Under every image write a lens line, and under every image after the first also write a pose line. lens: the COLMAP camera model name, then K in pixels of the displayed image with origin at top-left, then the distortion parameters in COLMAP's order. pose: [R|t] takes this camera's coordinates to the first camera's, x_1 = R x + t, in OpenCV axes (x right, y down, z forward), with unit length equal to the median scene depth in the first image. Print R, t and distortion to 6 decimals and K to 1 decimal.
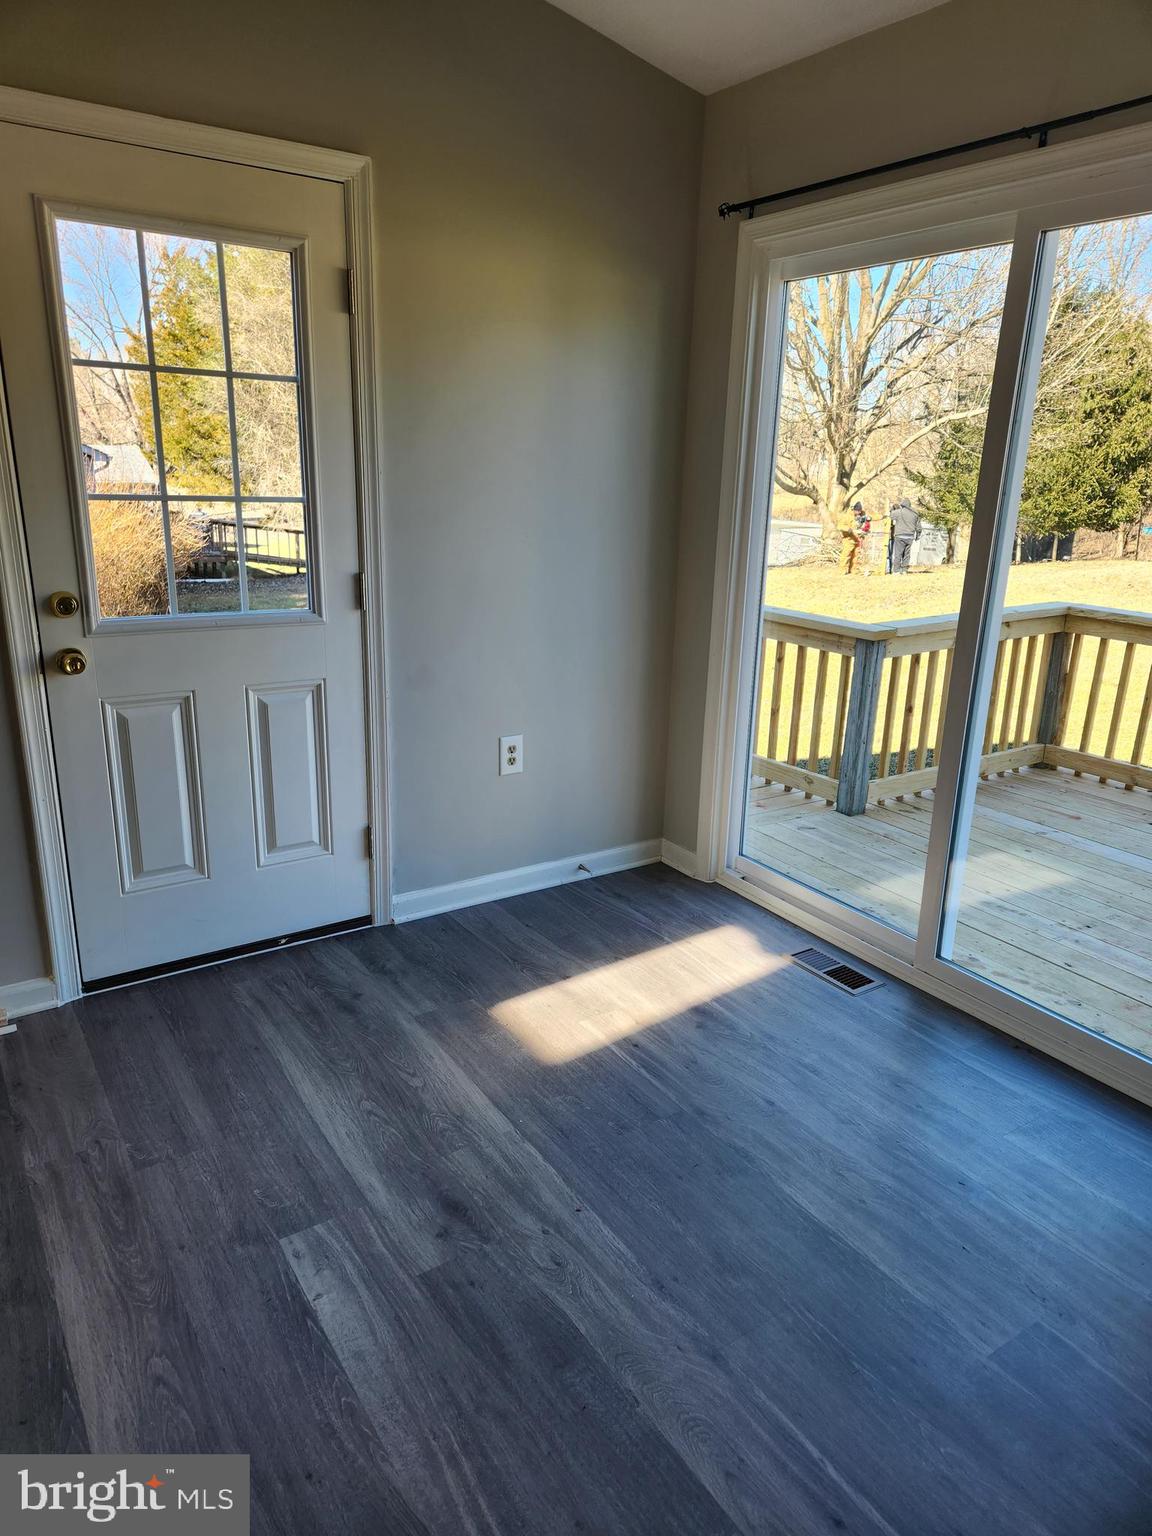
lens RADIAL K [[1018.5, 0, 587.1], [0, 1018.5, 765.6], [0, 0, 1]] dist [0.080076, -0.056917]
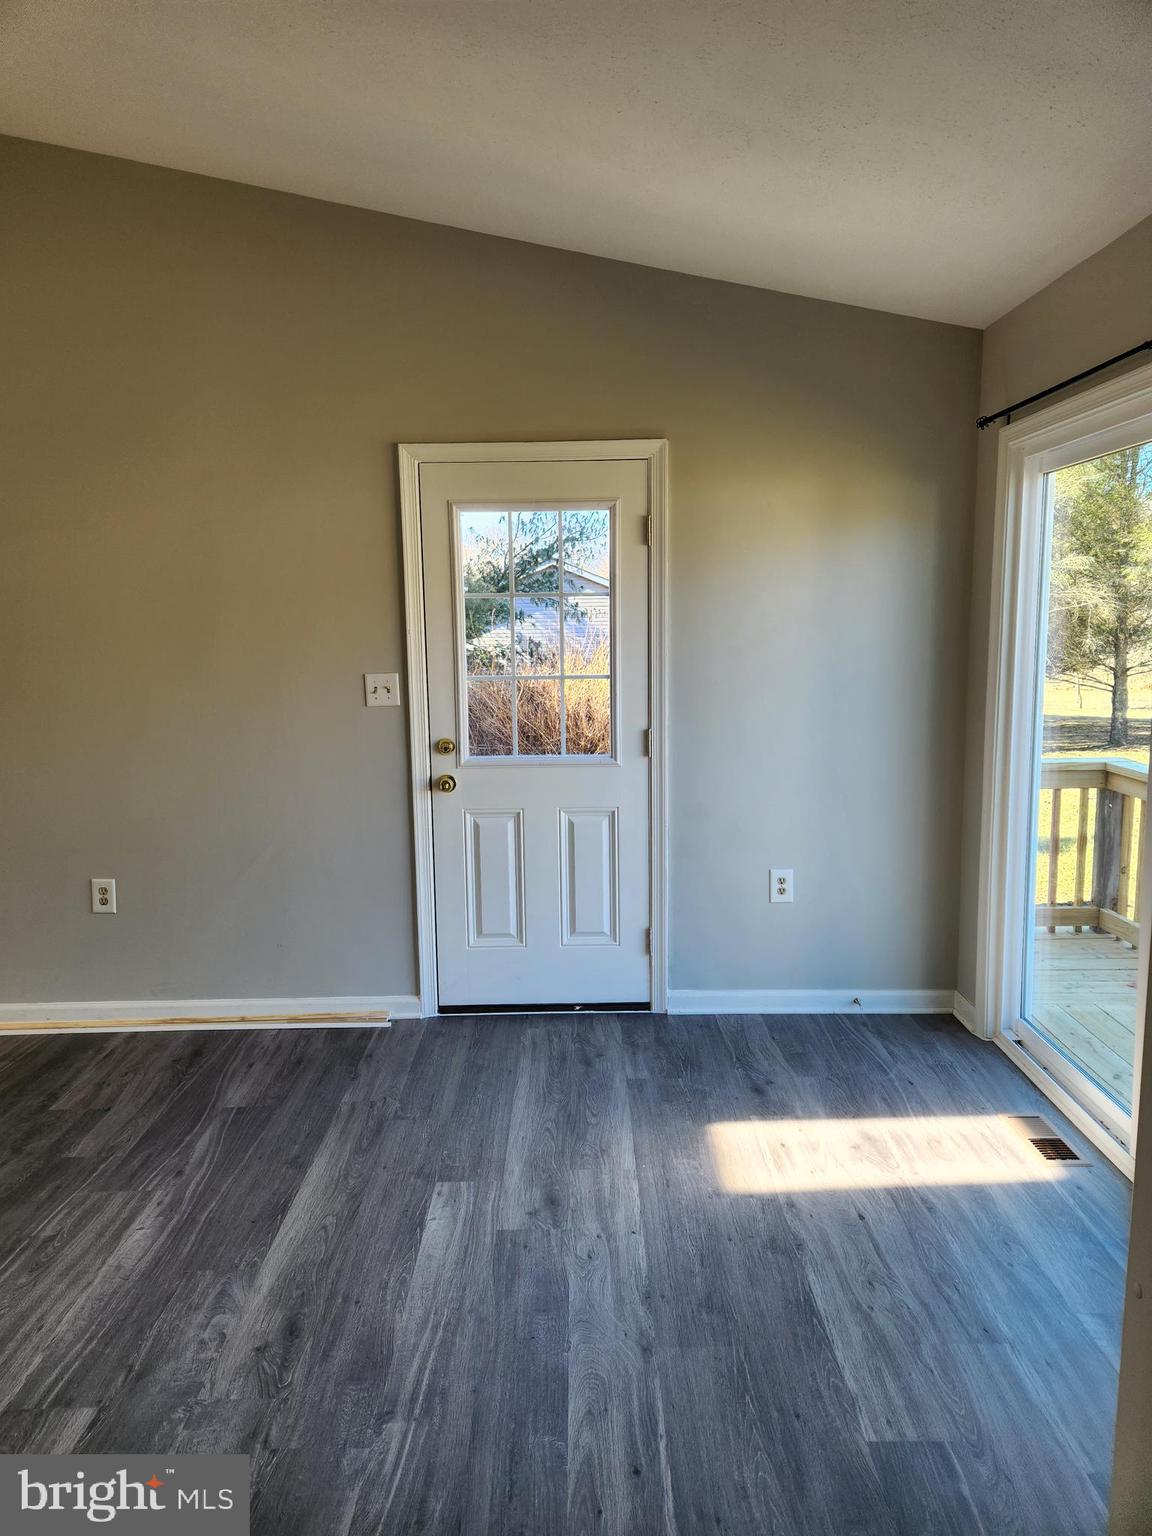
lens RADIAL K [[1018.5, 0, 582.6], [0, 1018.5, 763.8], [0, 0, 1]] dist [0.080076, -0.056917]
pose [[0.829414, 0.038174, -0.557328, 0.483265], [-0.122335, 0.985858, -0.114532, 0.017307], [0.545075, 0.163175, 0.822355, -0.122229]]
